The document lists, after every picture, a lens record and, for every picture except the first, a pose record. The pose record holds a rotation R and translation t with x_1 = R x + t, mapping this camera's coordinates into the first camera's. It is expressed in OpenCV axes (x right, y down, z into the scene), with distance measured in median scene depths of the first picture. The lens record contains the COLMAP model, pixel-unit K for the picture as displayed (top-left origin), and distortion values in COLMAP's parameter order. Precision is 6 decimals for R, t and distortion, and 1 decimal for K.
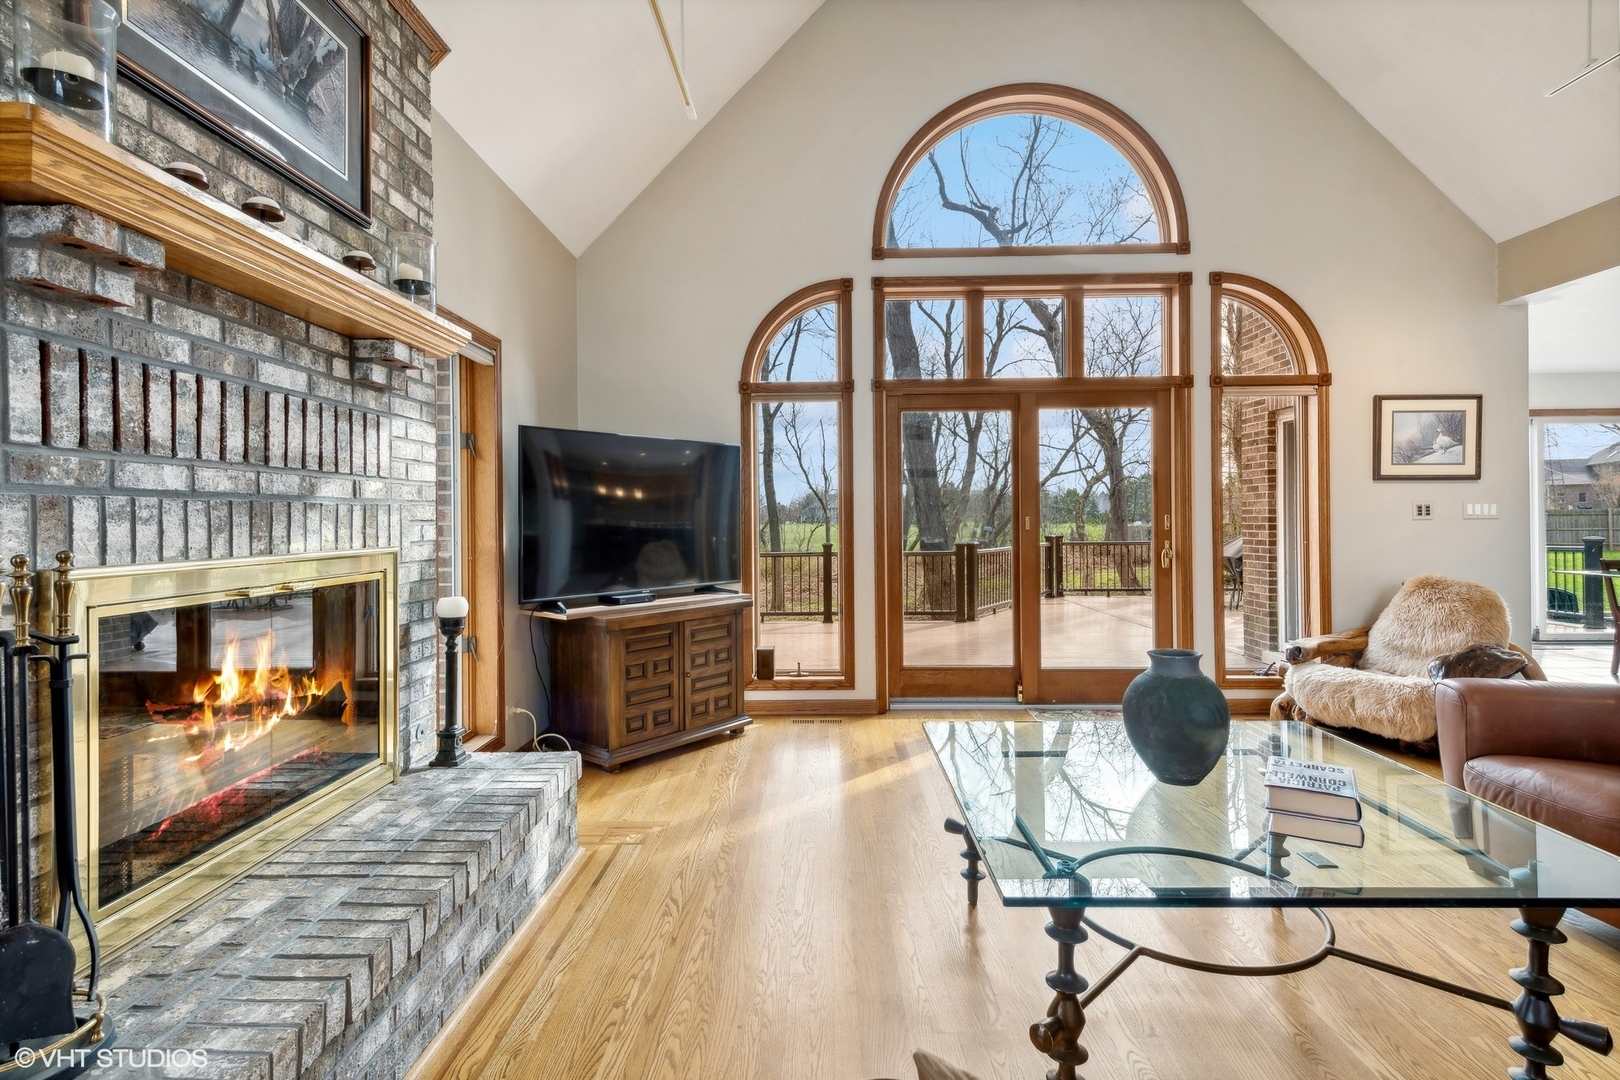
lens RADIAL K [[808.5, 0, 806.2], [0, 808.5, 526.0], [0, 0, 1]] dist [0.012486, -0.005001]
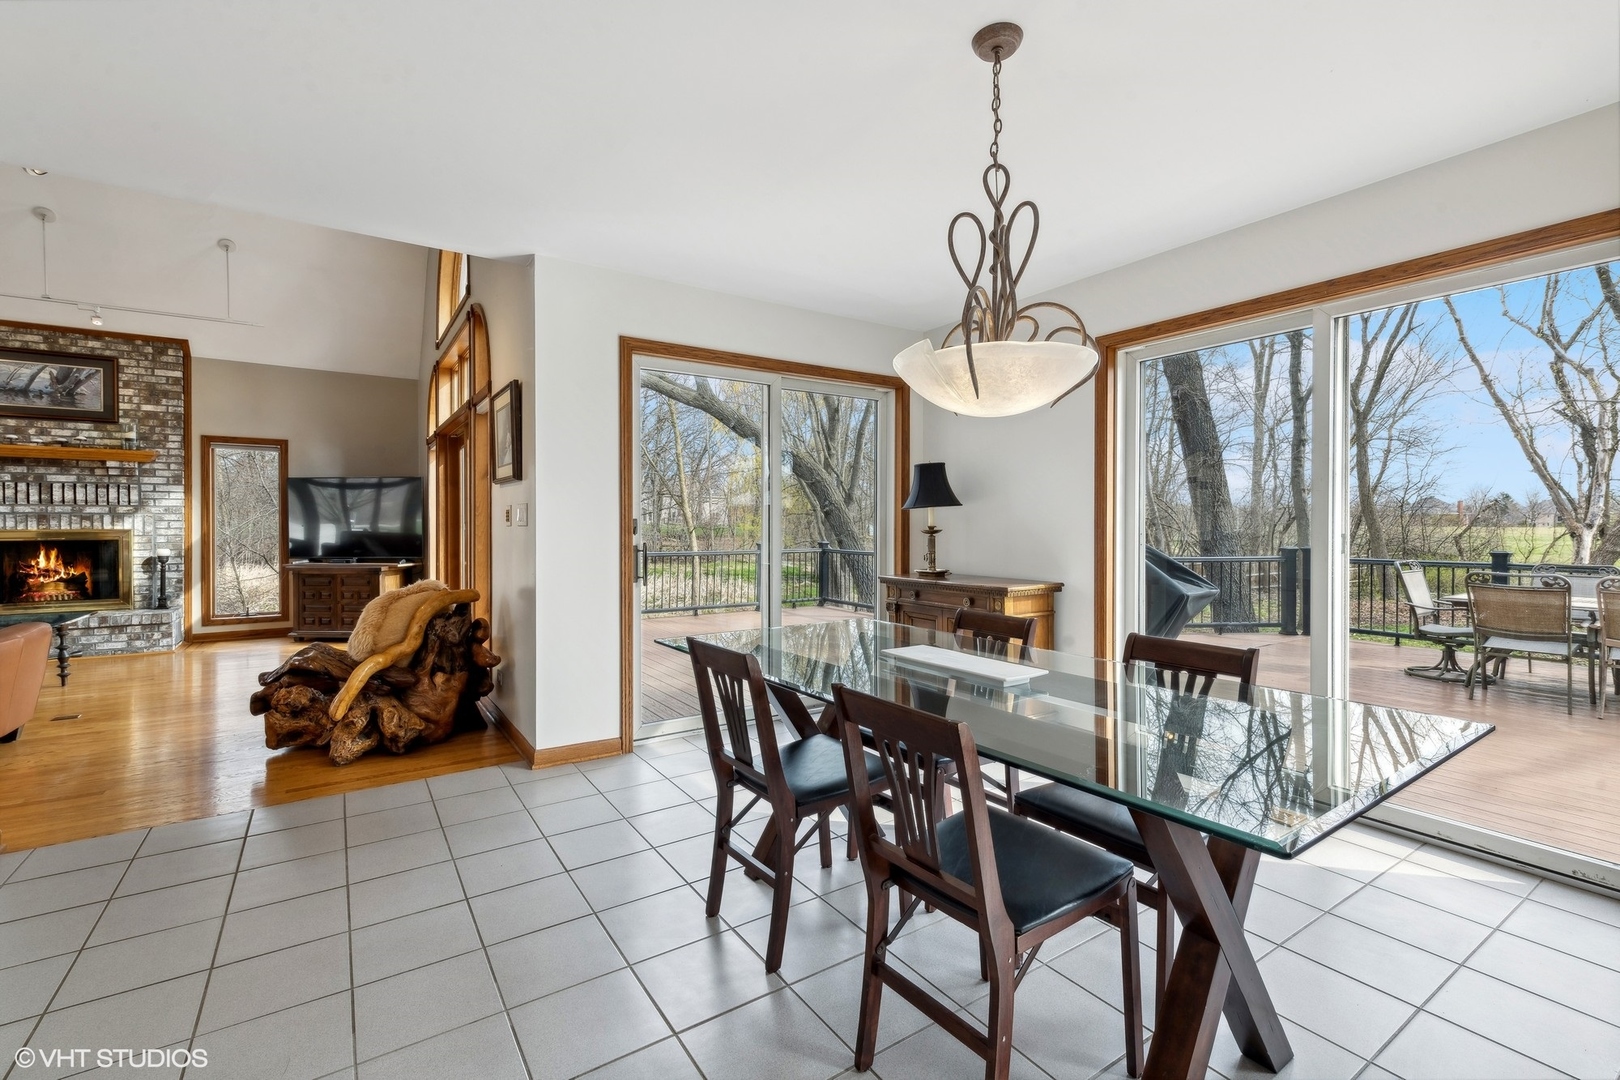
lens RADIAL K [[727.2, 0, 820.2], [0, 727.2, 529.1], [0, 0, 1]] dist [0.007726, -0.000652]
pose [[0.579779, 0.015618, -0.814624, 2.872106], [-0.011138, 0.999875, 0.011242, -0.029536], [0.814698, 0.002556, 0.579880, 1.392475]]
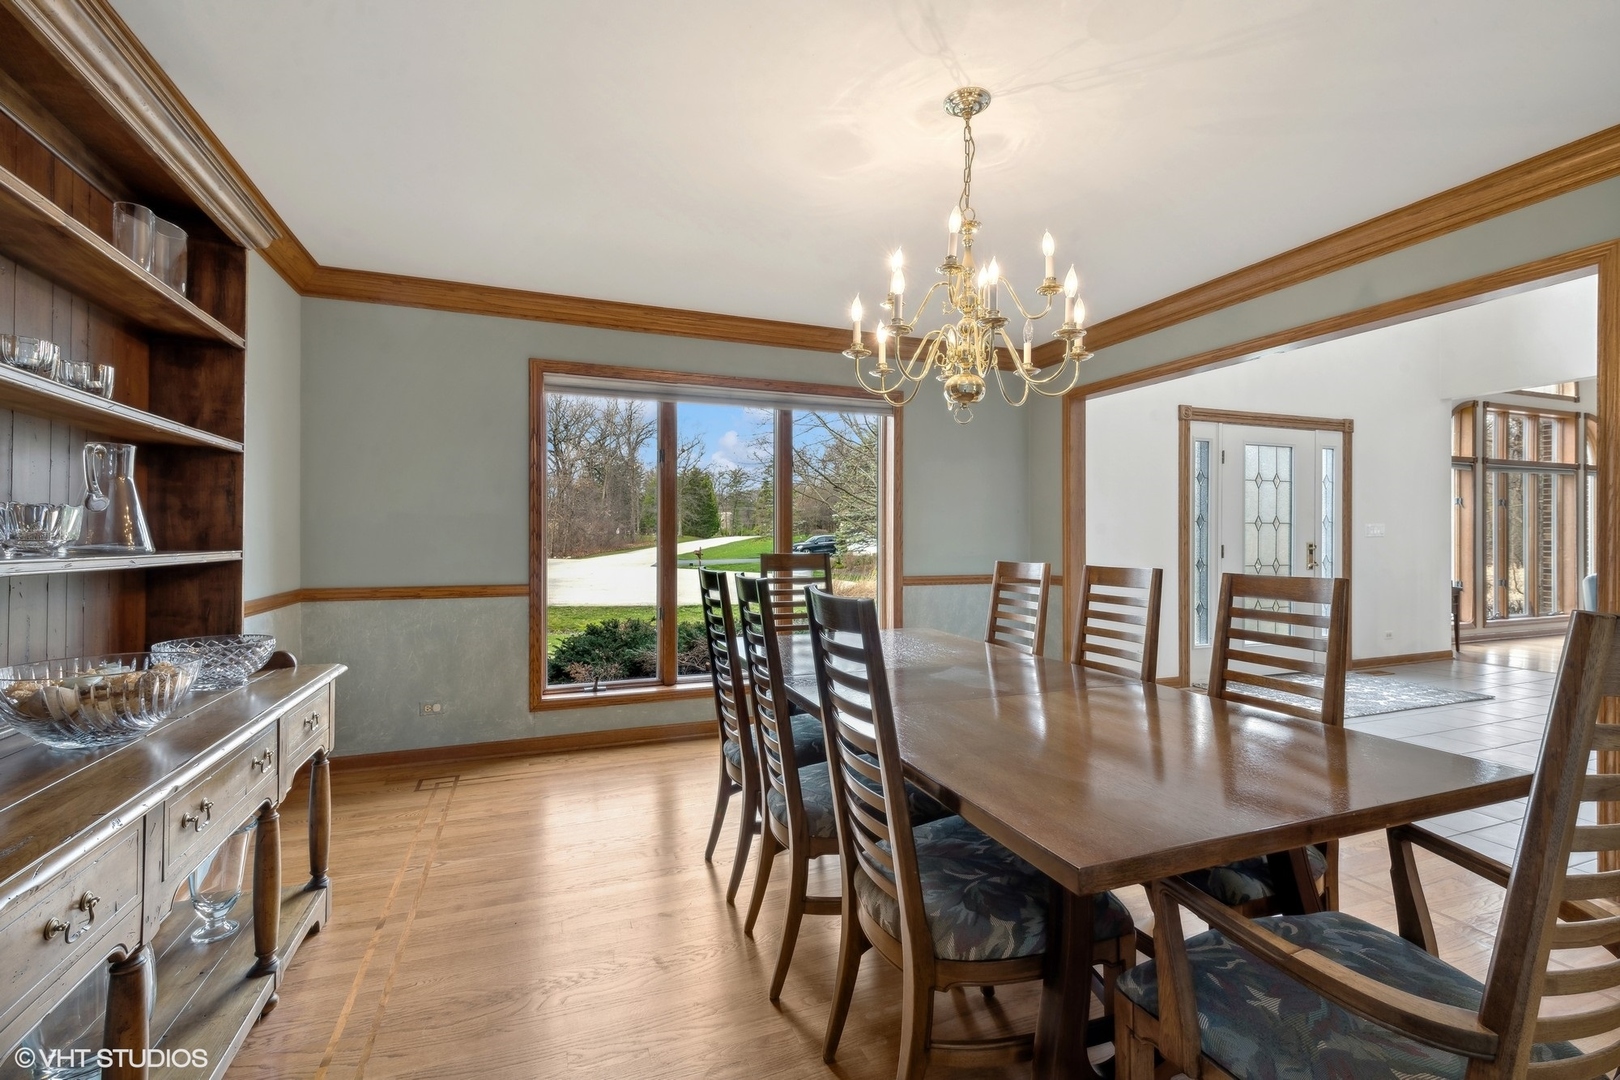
lens RADIAL K [[727.2, 0, 812.3], [0, 727.2, 539.0], [0, 0, 1]] dist [0.007726, -0.000652]
pose [[0.917473, 0.007627, 0.397725, -3.476536], [-0.005396, 0.999963, -0.006728, 0.040766], [-0.397761, 0.004027, 0.917480, 0.162061]]
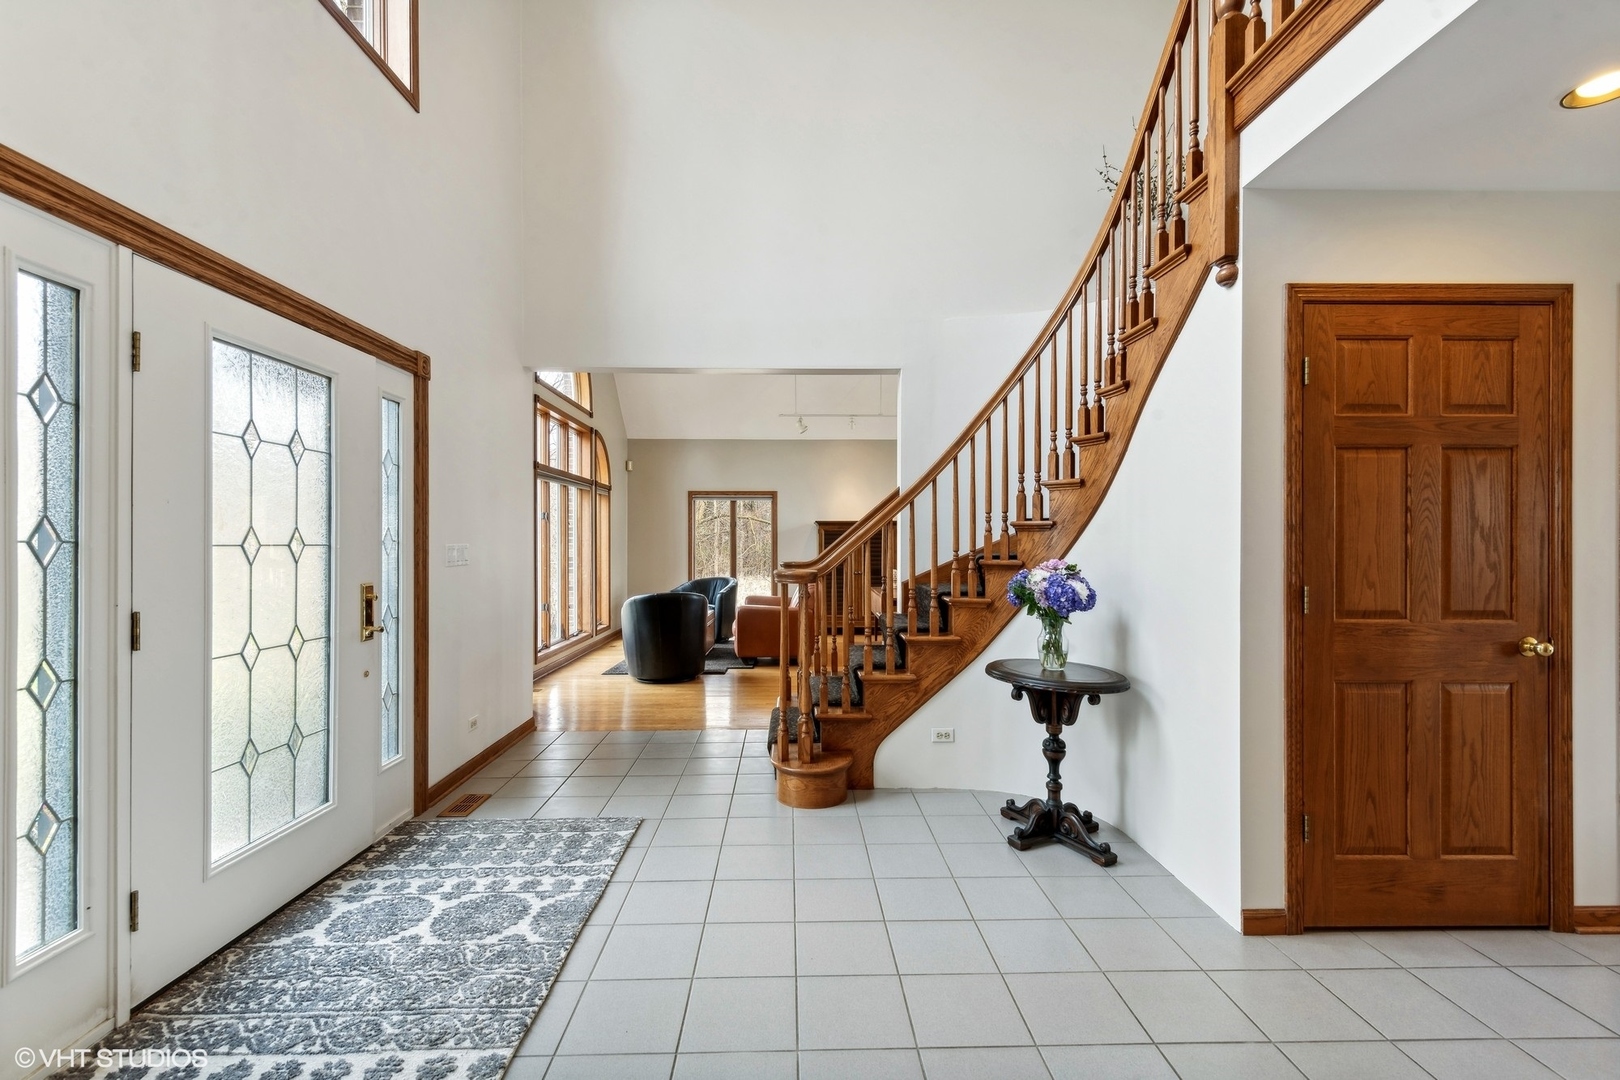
lens RADIAL K [[727.2, 0, 813.0], [0, 727.2, 540.6], [0, 0, 1]] dist [0.007726, -0.000652]
pose [[-0.056081, 0.013254, 0.998338, -2.329722], [0.006990, 0.999893, -0.012882, -0.015107], [-0.998402, 0.006256, -0.056168, 0.983565]]
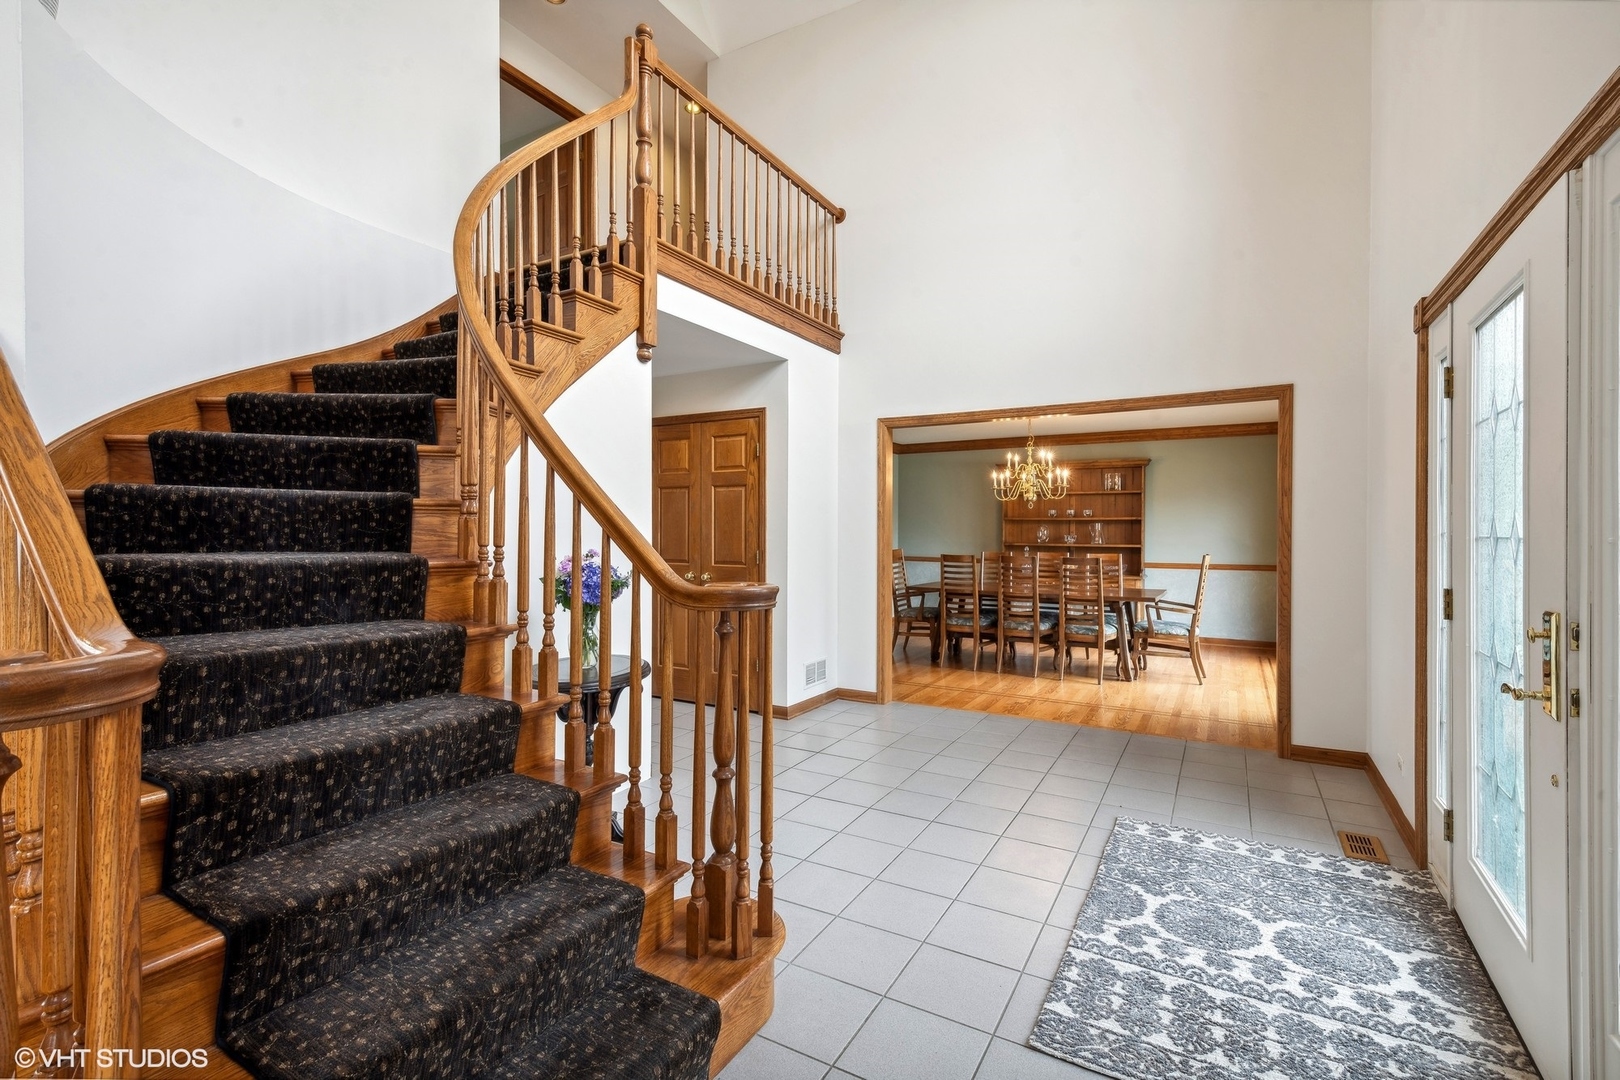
lens RADIAL K [[727.2, 0, 816.9], [0, 727.2, 532.9], [0, 0, 1]] dist [0.007726, -0.000652]
pose [[-0.467998, 0.010174, -0.883671, -0.434416], [-0.002559, 0.999914, 0.012868, -0.037371], [0.883726, 0.008284, -0.467931, 1.336334]]
